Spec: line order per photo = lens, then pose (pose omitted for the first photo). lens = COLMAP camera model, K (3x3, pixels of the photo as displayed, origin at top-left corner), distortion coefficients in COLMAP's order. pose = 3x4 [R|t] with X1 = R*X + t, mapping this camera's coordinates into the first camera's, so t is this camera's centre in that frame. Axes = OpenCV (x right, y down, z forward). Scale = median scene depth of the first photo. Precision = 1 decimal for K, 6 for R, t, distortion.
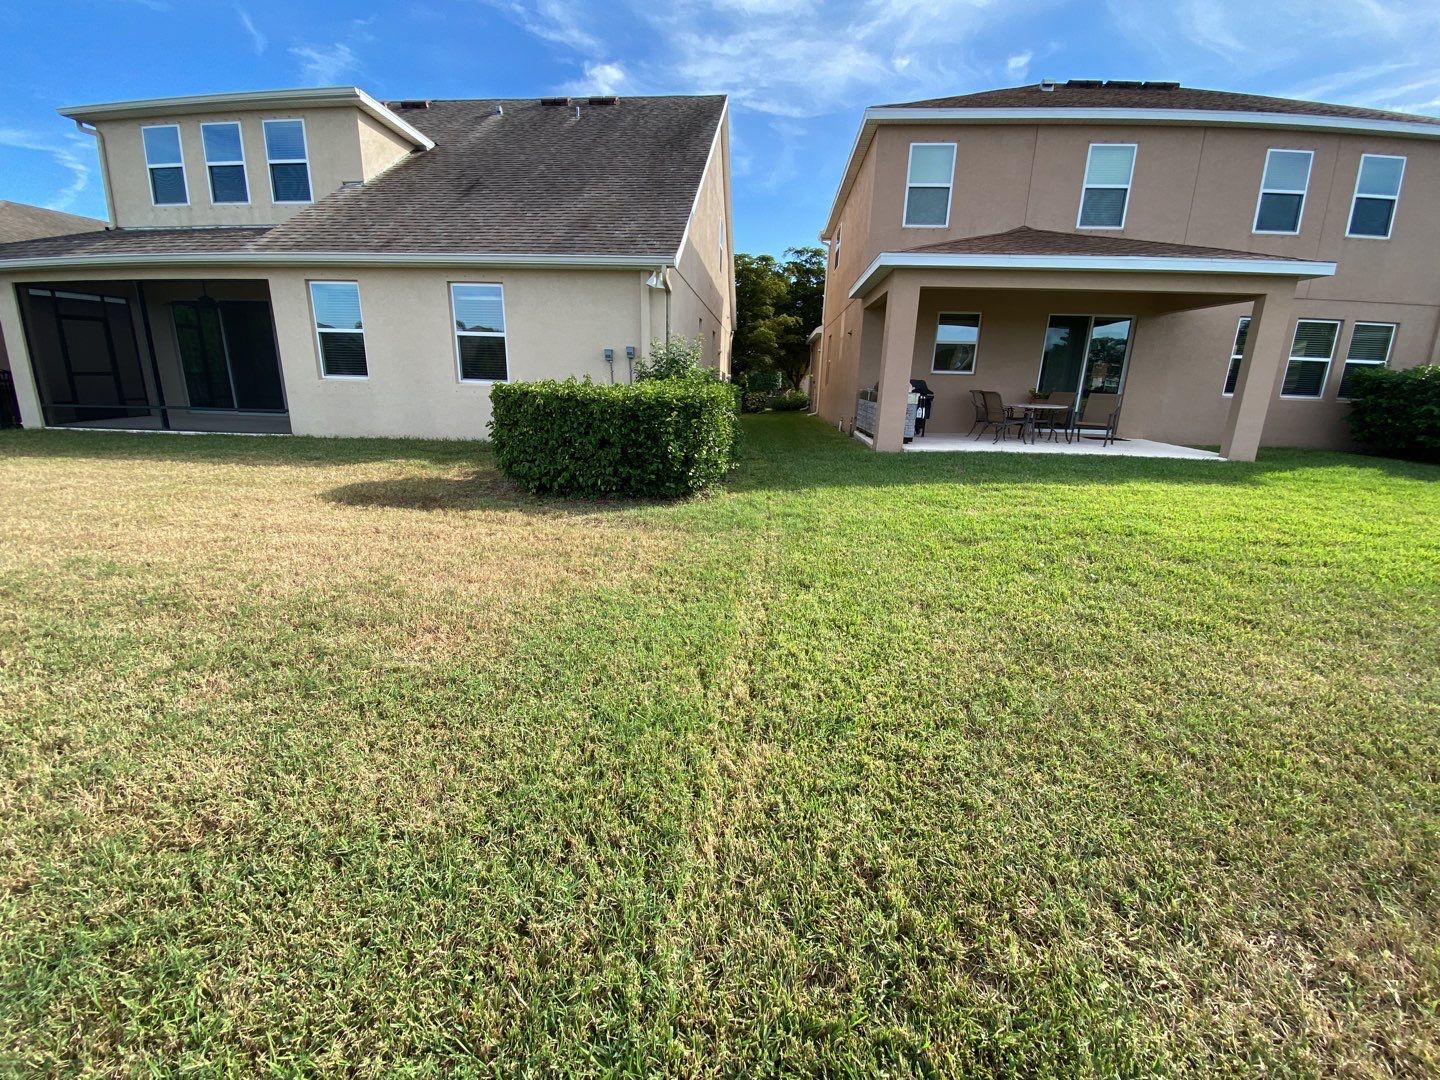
lens RADIAL K [[585.9, 0, 712.2], [0, 585.9, 538.3], [0, 0, 1]] dist [0.016322, -0.016933]
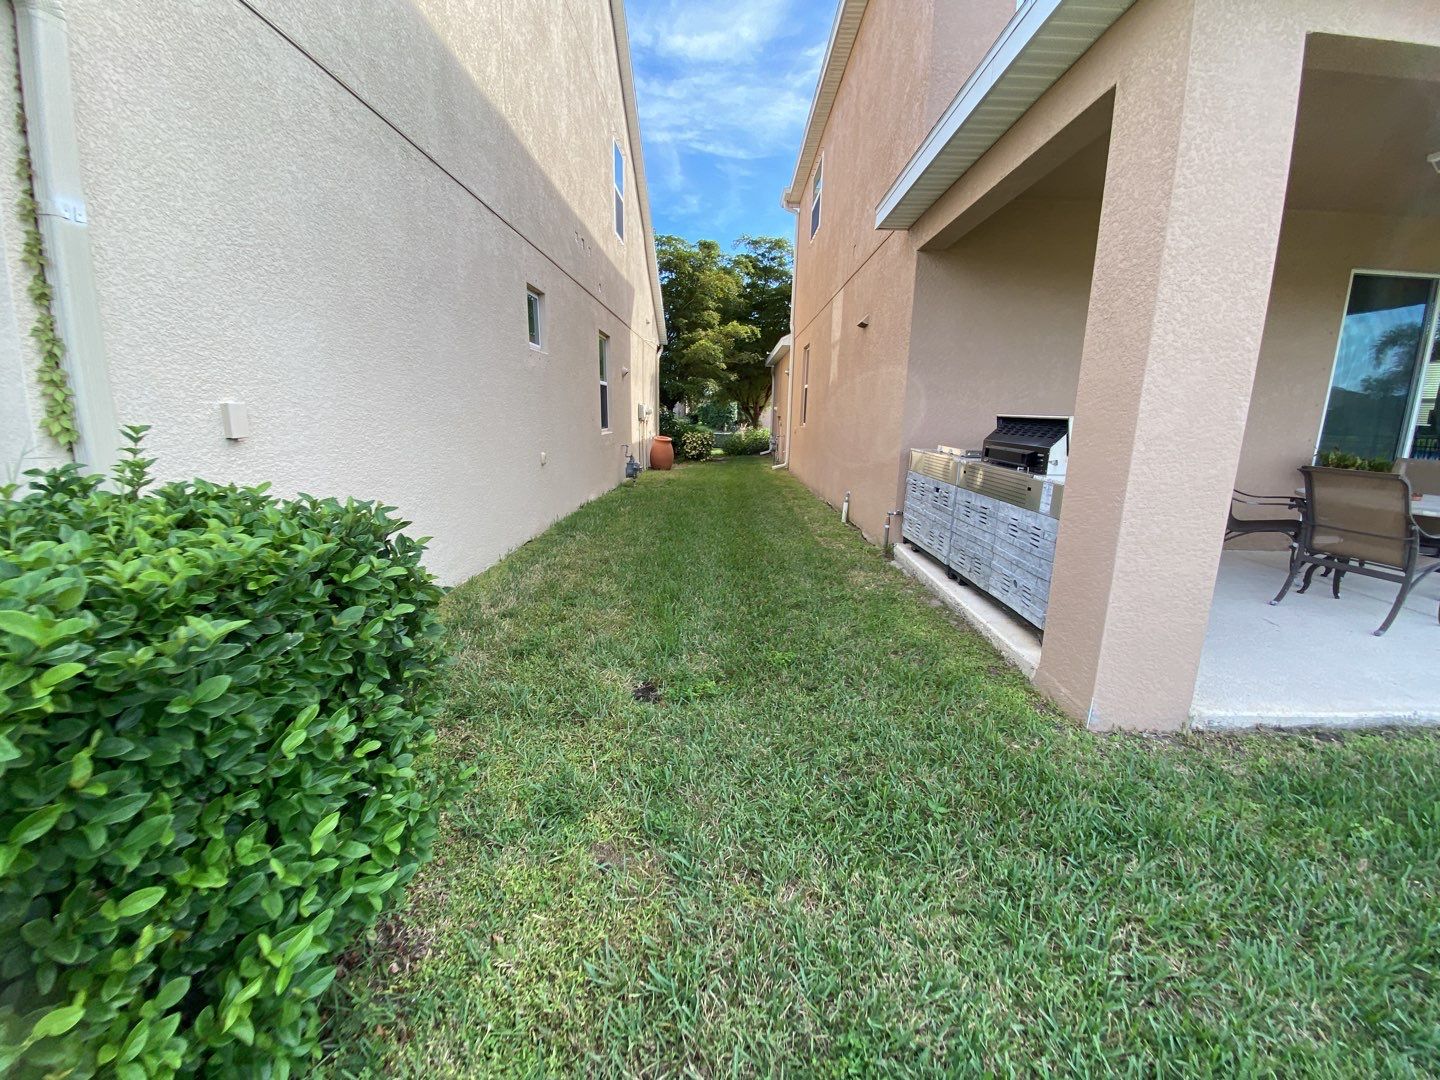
lens RADIAL K [[585.9, 0, 712.2], [0, 585.9, 538.3], [0, 0, 1]] dist [0.016322, -0.016933]
pose [[0.997207, -0.032346, 0.067320, 0.040763], [0.035340, 0.998417, -0.043763, -0.094043], [-0.065797, 0.046020, 0.996771, 0.313207]]
